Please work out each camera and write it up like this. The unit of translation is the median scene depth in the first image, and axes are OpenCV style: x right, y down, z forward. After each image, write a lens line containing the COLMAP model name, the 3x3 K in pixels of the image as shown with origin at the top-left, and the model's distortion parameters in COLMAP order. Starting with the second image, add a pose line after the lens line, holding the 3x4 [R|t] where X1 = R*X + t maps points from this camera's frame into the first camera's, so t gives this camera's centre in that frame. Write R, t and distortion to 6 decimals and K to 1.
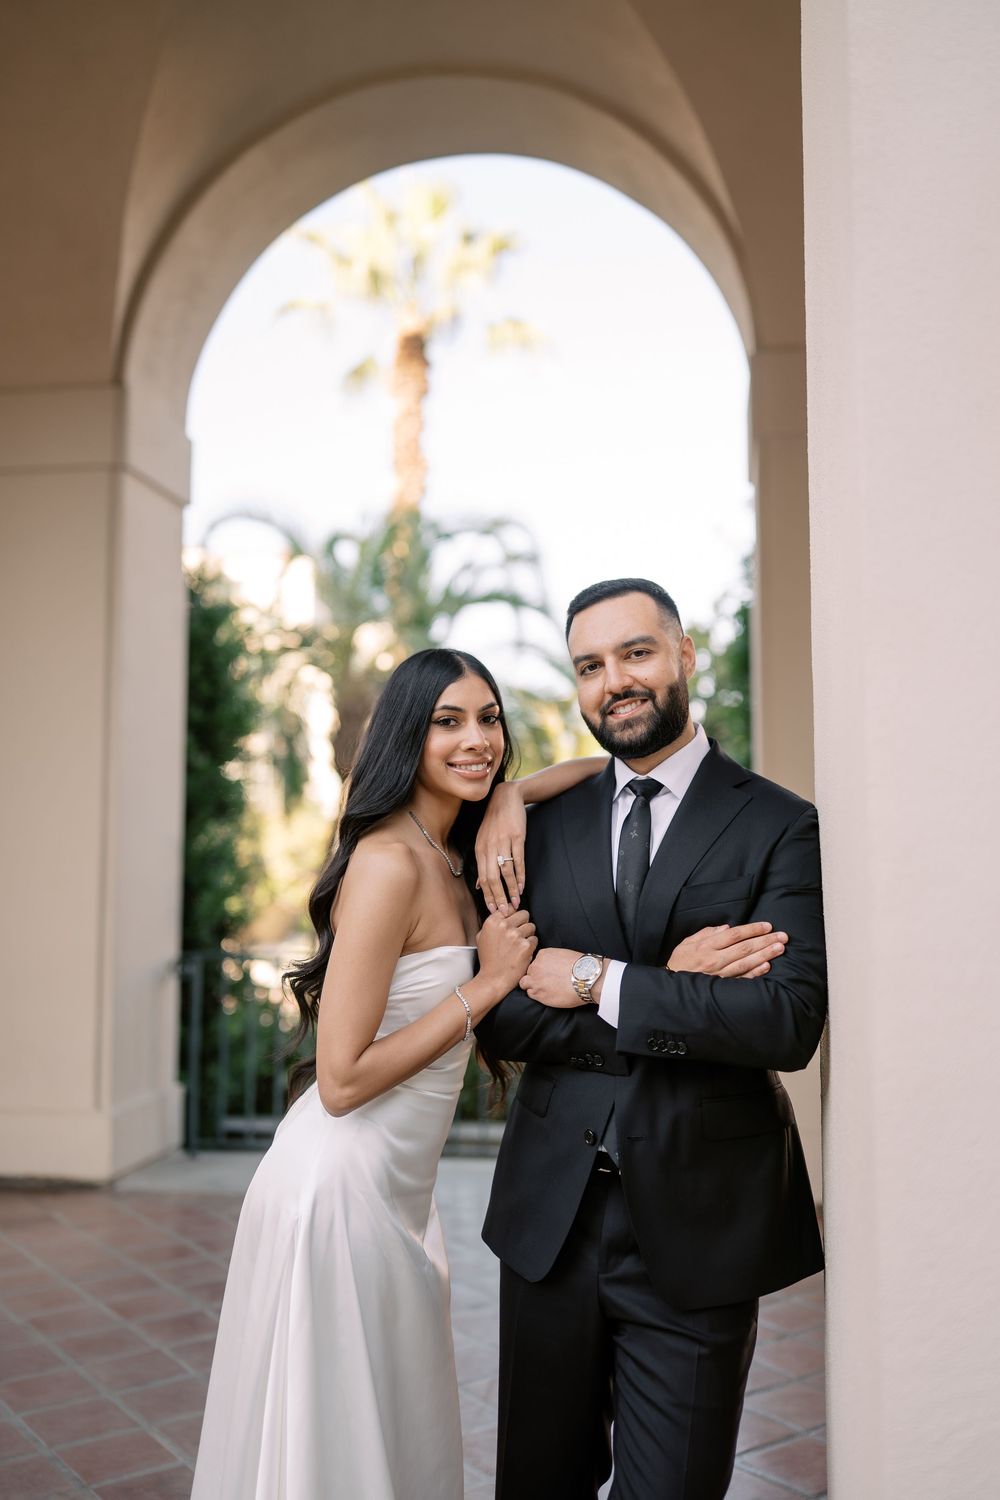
lens RADIAL K [[1501.8, 0, 495.6], [0, 1501.8, 779.2], [0, 0, 1]] dist [0.013480, -0.003314]
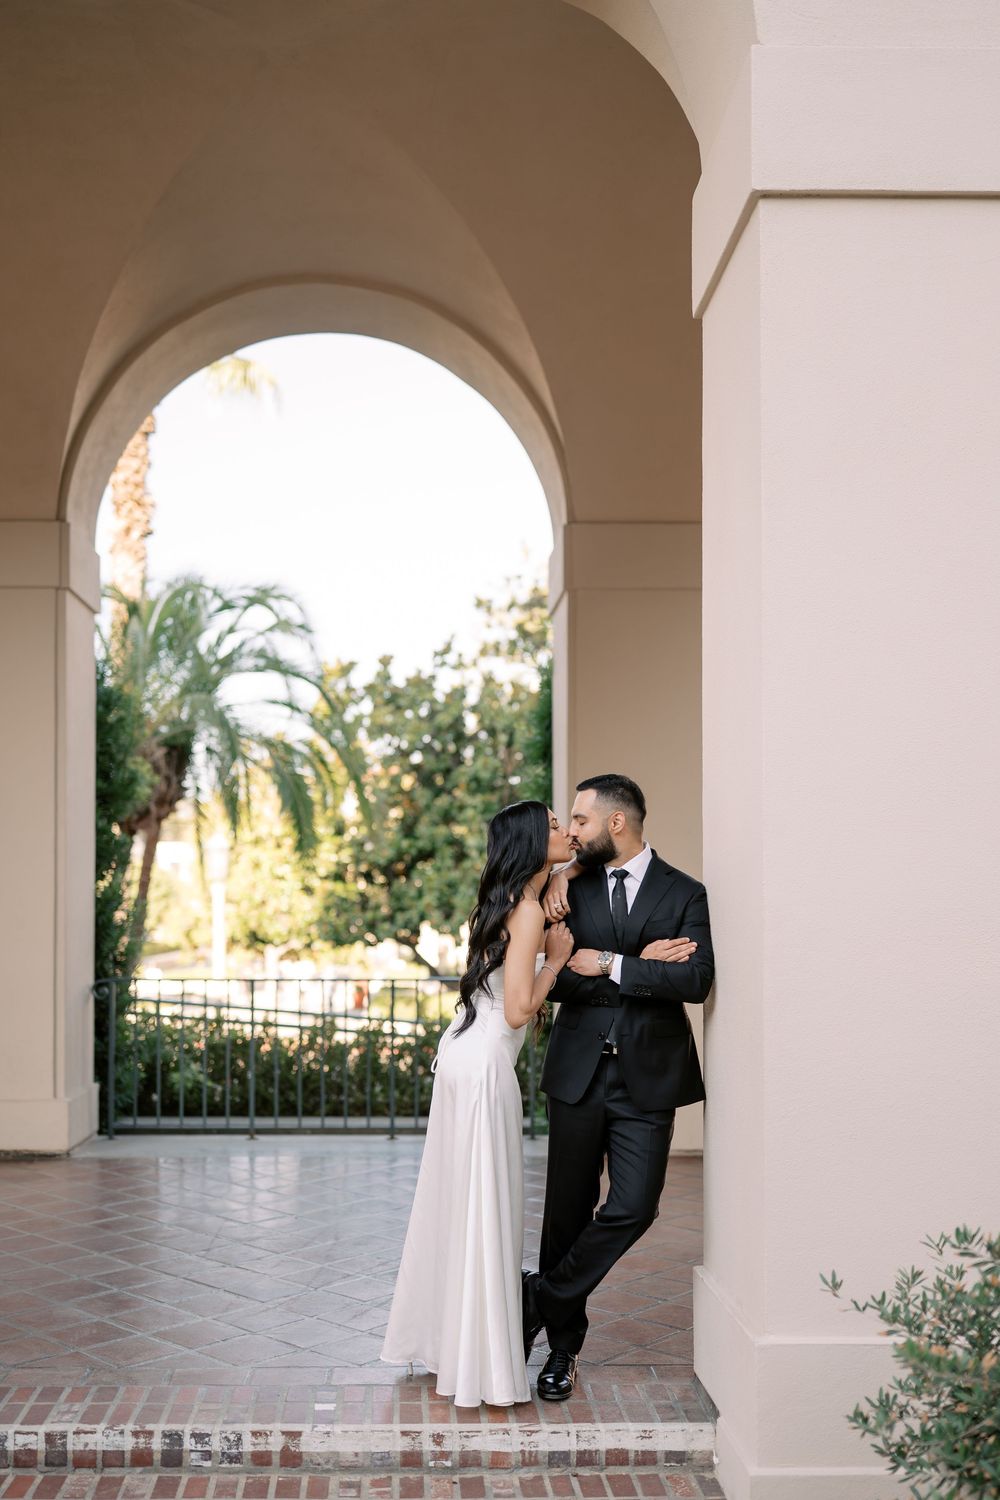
lens RADIAL K [[1555.2, 0, 411.2], [0, 1555.2, 822.0], [0, 0, 1]] dist [0.001065, -0.003254]
pose [[0.990116, 0.034048, 0.136059, -0.525561], [-0.033060, 0.999408, -0.009517, -0.039497], [-0.136302, 0.004924, 0.990655, -1.188682]]
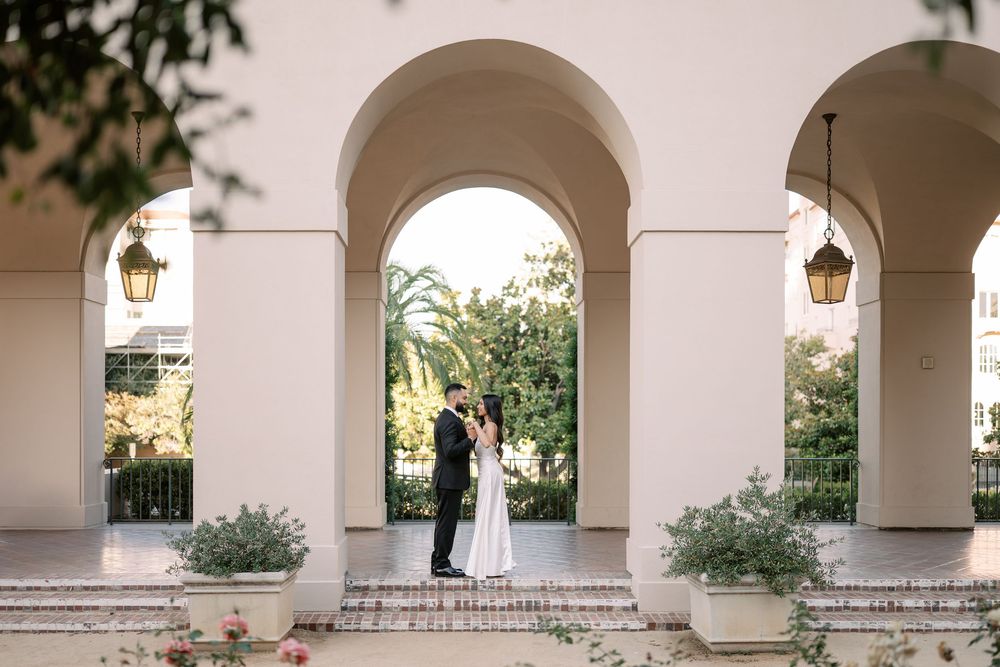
lens RADIAL K [[951.2, 0, 468.3], [0, 951.2, 406.0], [0, 0, 1]] dist [0.007845, -0.002570]
pose [[0.991669, 0.029565, 0.125372, -1.273006], [-0.032457, 0.999251, 0.021080, -0.153969], [-0.124655, -0.024974, 0.991886, -3.933826]]
